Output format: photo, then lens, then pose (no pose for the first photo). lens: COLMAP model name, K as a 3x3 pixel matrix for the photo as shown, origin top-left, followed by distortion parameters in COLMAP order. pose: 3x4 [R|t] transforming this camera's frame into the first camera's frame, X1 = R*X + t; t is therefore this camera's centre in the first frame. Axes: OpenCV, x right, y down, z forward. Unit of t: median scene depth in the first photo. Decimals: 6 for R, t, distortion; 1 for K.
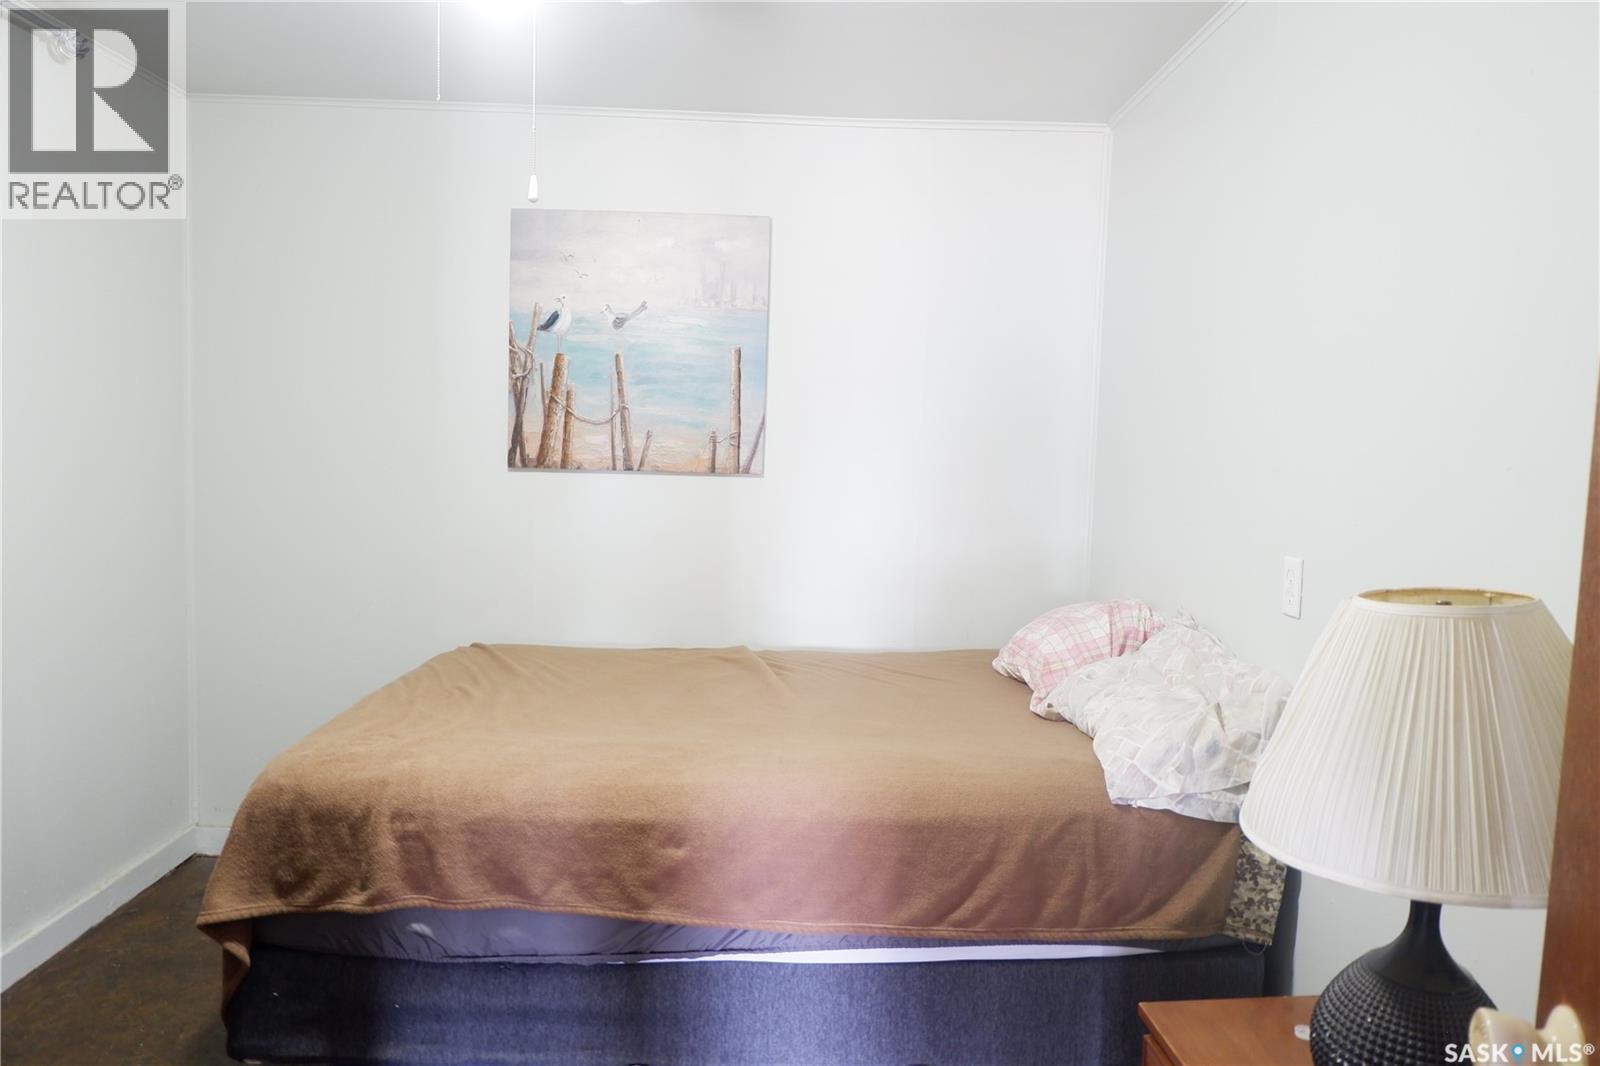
lens RADIAL K [[1149.8, 0, 793.0], [0, 1149.8, 525.4], [0, 0, 1]] dist [-0.006825, 0.000487]
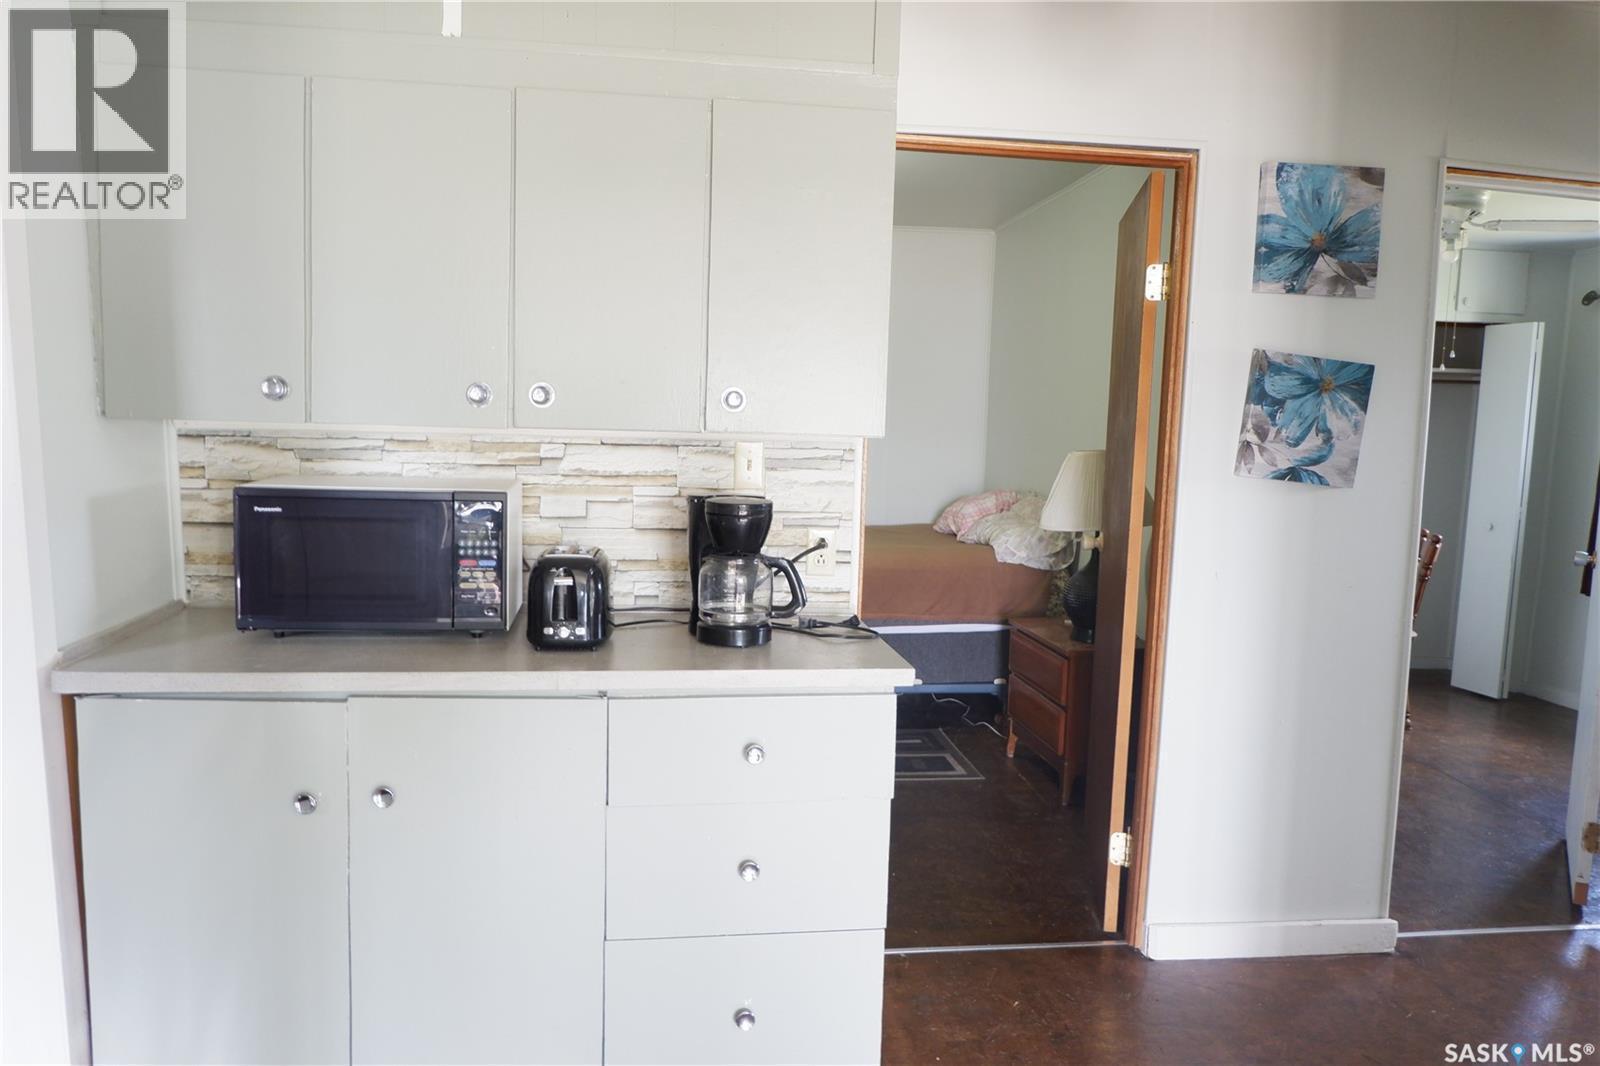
lens RADIAL K [[1149.8, 0, 793.0], [0, 1149.8, 525.4], [0, 0, 1]] dist [-0.006825, 0.000487]
pose [[0.994701, -0.002752, 0.102773, -0.366663], [0.001645, 0.999940, 0.010857, 0.140626], [-0.102797, -0.010630, 0.994646, -1.245571]]
